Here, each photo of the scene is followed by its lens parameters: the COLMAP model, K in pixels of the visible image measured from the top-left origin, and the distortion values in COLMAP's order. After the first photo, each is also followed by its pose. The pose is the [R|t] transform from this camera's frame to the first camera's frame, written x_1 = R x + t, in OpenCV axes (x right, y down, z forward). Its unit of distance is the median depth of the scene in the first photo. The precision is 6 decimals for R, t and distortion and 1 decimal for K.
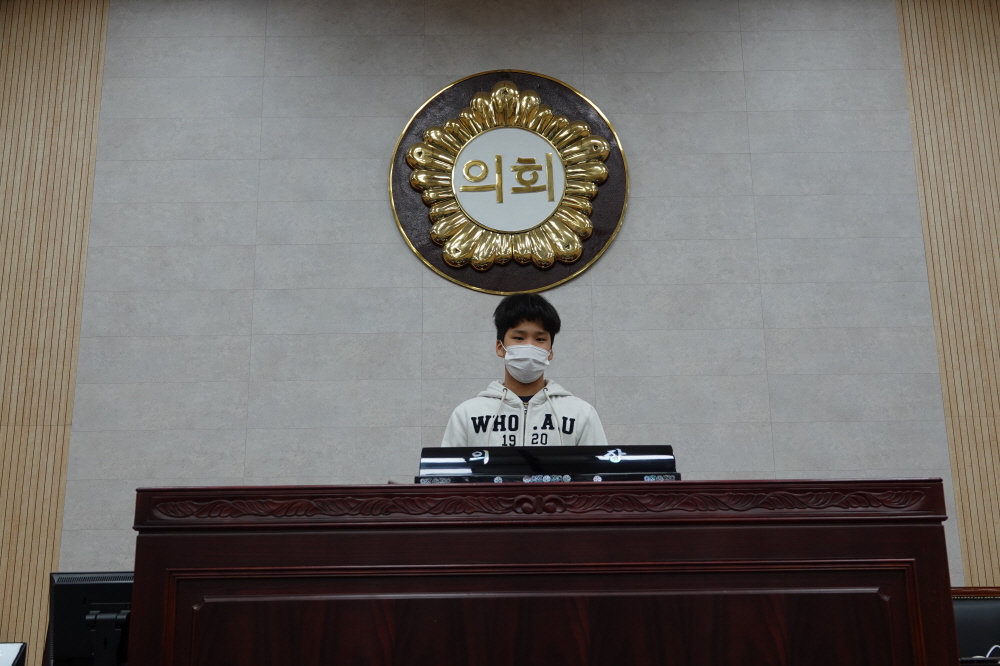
lens RADIAL K [[1071.4, 0, 503.3], [0, 1071.4, 330.5], [0, 0, 1]] dist [0.006548, 0.000000]
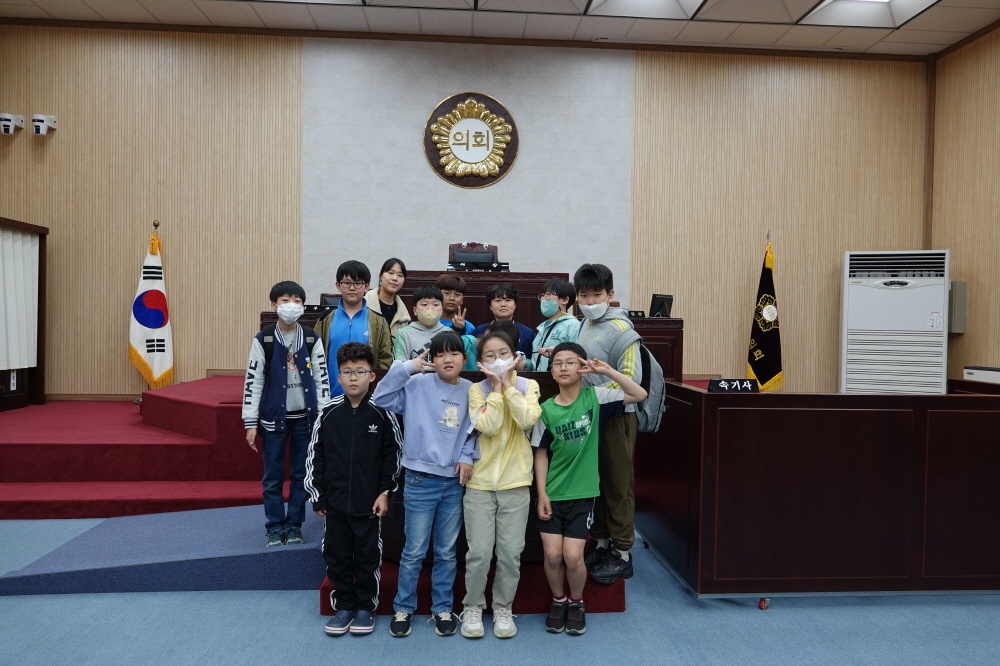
lens RADIAL K [[697.1, 0, 500.1], [0, 697.1, 329.6], [0, 0, 1]] dist [-0.001090, 0.006447]
pose [[0.997896, 0.026904, 0.058982, -0.011847], [-0.041495, 0.964102, 0.262268, -0.146732], [-0.049808, -0.264164, 0.963191, -0.698242]]
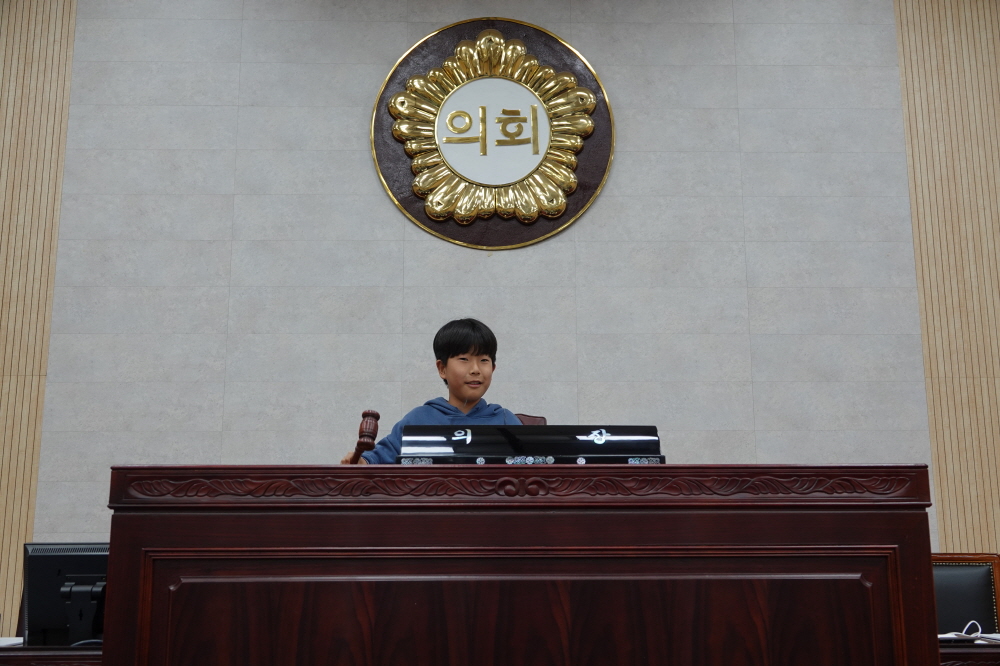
lens RADIAL K [[1071.4, 0, 503.9], [0, 1071.4, 328.1], [0, 0, 1]] dist [0.006548, 0.000000]
pose [[0.999726, 0.012935, 0.019512, -0.001696], [-0.013983, 0.998411, 0.054582, -0.014748], [-0.018775, -0.054839, 0.998319, 0.008999]]
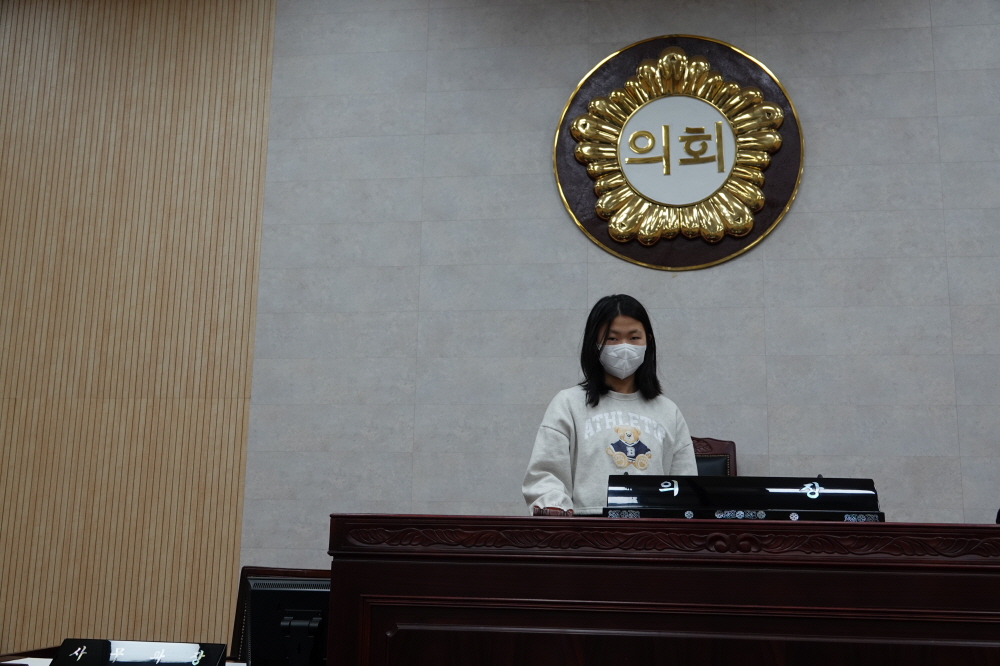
lens RADIAL K [[1071.4, 0, 500.9], [0, 1071.4, 330.7], [0, 0, 1]] dist [0.006548, 0.000000]
pose [[0.990074, 0.004054, -0.140487, -0.015315], [0.003868, 0.998419, 0.056071, -0.033276], [0.140492, -0.056057, 0.988494, 0.009211]]
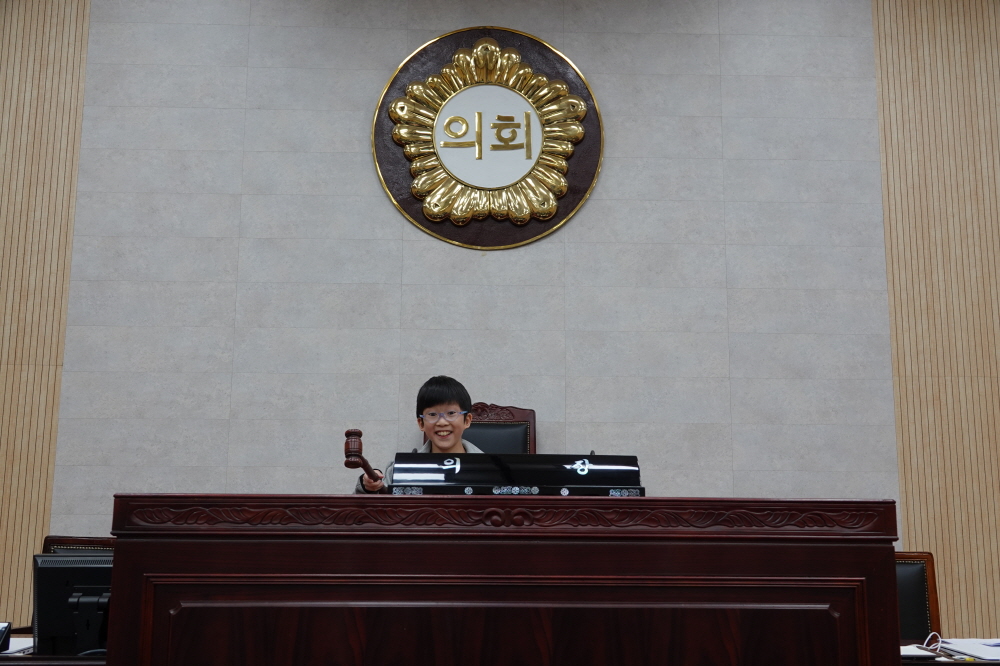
lens RADIAL K [[1000.6, 0, 503.2], [0, 1000.6, 334.5], [0, 0, 1]] dist [0.015574, 0.000000]
pose [[0.999427, 0.023508, 0.024367, 0.000590], [-0.025649, 0.995460, 0.091665, -0.040212], [-0.022101, -0.092237, 0.995492, 0.021603]]
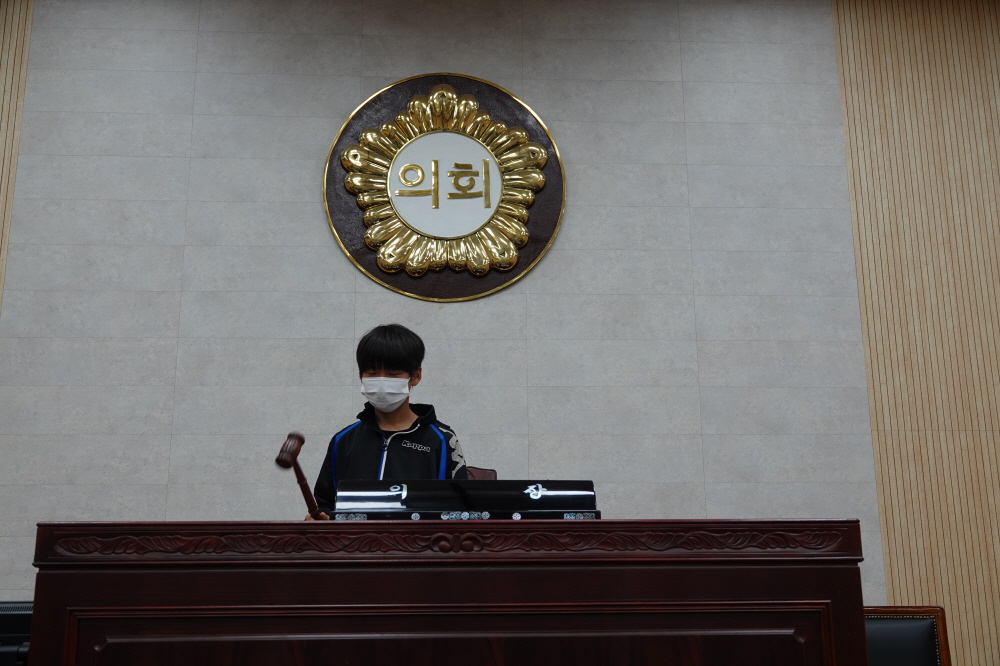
lens RADIAL K [[1071.4, 0, 503.9], [0, 1071.4, 330.8], [0, 0, 1]] dist [0.006548, 0.000000]
pose [[0.998361, 0.017596, 0.054454, 0.007891], [-0.018136, 0.999791, 0.009432, -0.016500], [-0.054277, -0.010405, 0.998472, 0.007745]]
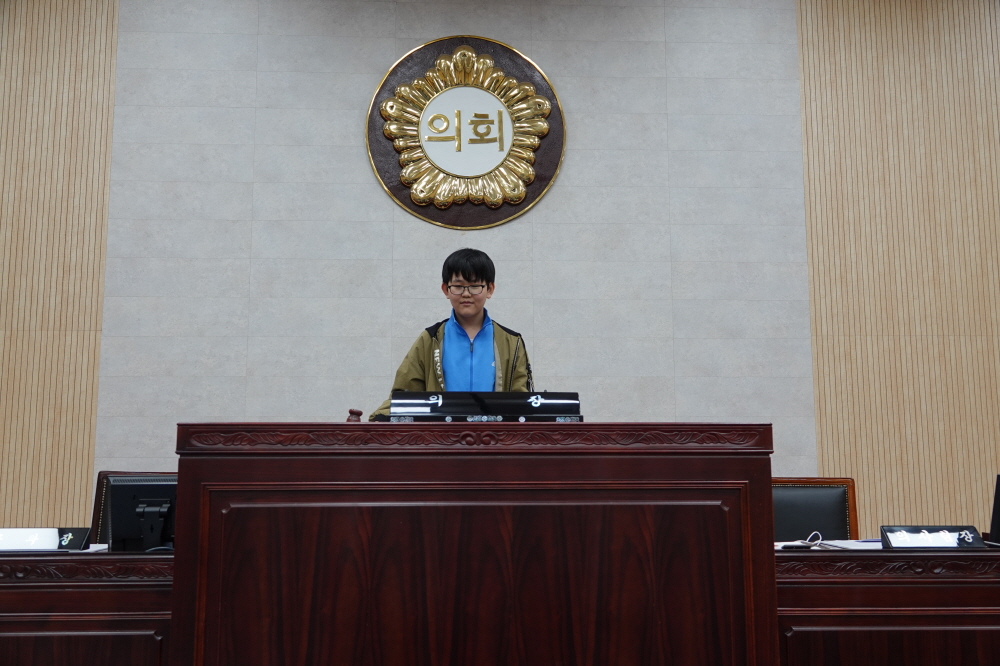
lens RADIAL K [[929.5, 0, 502.2], [0, 929.5, 332.3], [0, 0, 1]] dist [0.015080, 0.000000]
pose [[0.998941, 0.016297, 0.043033, 0.004207], [-0.021395, 0.992445, 0.120807, -0.045160], [-0.040739, -0.121600, 0.991743, -0.060804]]
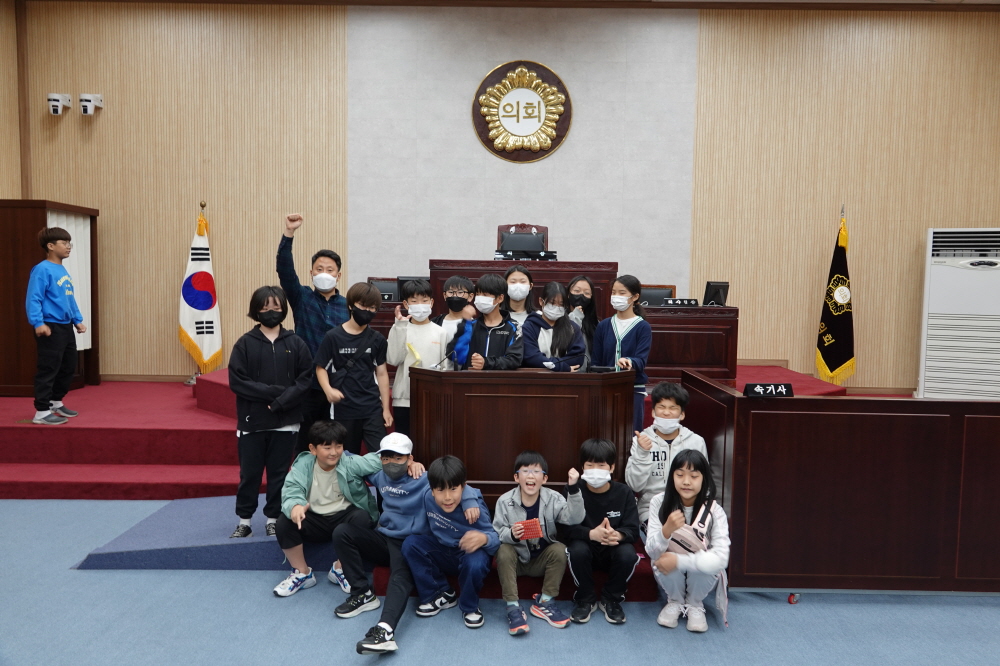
lens RADIAL K [[776.2, 0, 499.8], [0, 776.2, 332.7], [0, 0, 1]] dist [0.013194, -0.002270]
pose [[0.999418, 0.029084, -0.017830, 0.001029], [-0.022025, 0.949232, 0.313804, -0.218899], [0.026051, -0.313229, 0.949320, -0.800069]]
